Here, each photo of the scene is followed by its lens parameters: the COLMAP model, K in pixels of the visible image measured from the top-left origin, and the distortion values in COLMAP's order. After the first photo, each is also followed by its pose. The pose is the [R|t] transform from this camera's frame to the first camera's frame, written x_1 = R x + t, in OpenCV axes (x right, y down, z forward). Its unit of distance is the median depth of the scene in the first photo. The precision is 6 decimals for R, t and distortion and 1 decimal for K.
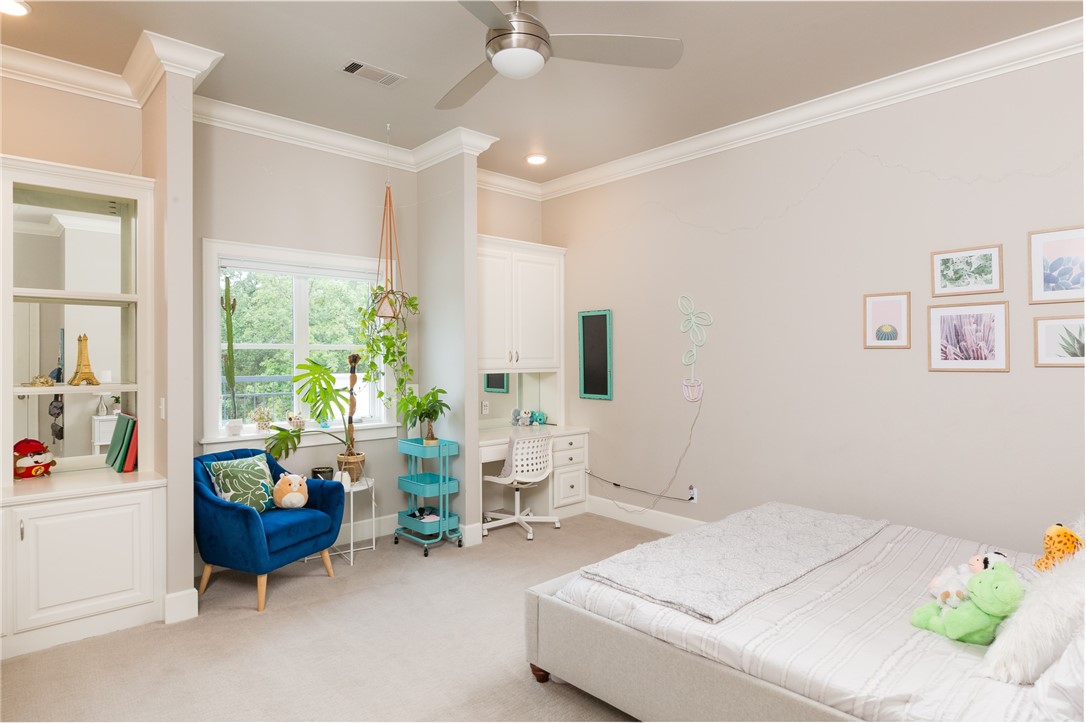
lens RADIAL K [[627.4, 0, 539.0], [0, 627.4, 353.0], [0, 0, 1]] dist [0.036242, 0.000419]
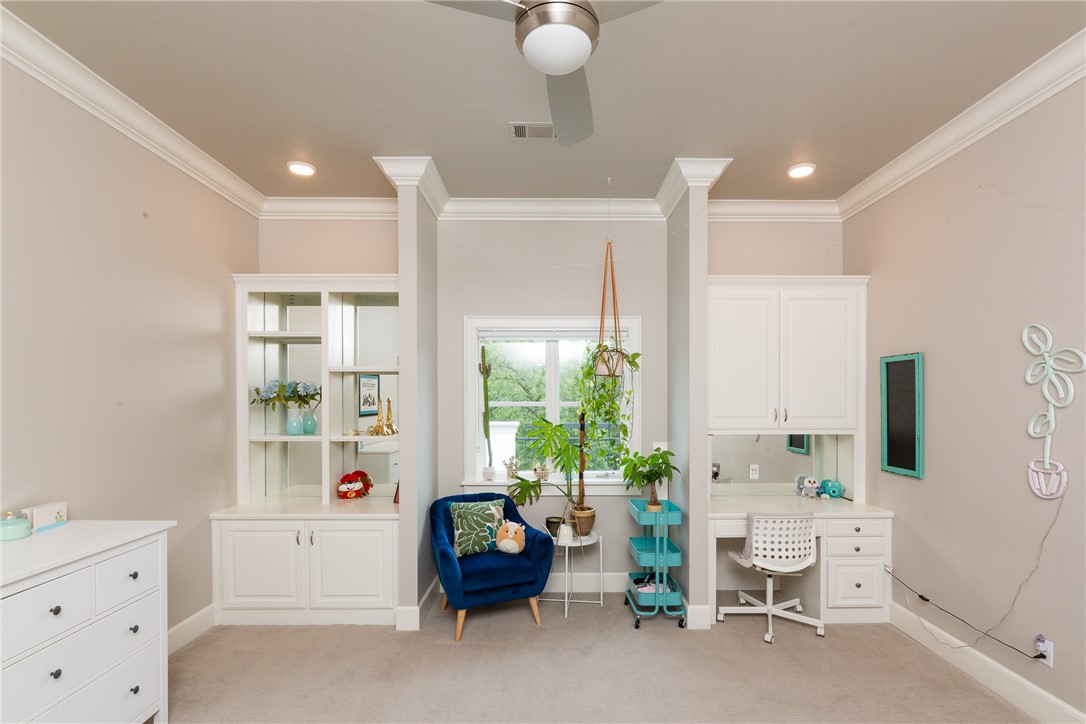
lens RADIAL K [[526.8, 0, 563.2], [0, 526.8, 406.3], [0, 0, 1]] dist [0.006316, -0.001881]
pose [[0.744150, 0.011855, -0.667907, 0.243324], [0.002854, 0.999777, 0.020926, -0.024366], [0.668007, -0.017479, 0.743950, 0.319773]]
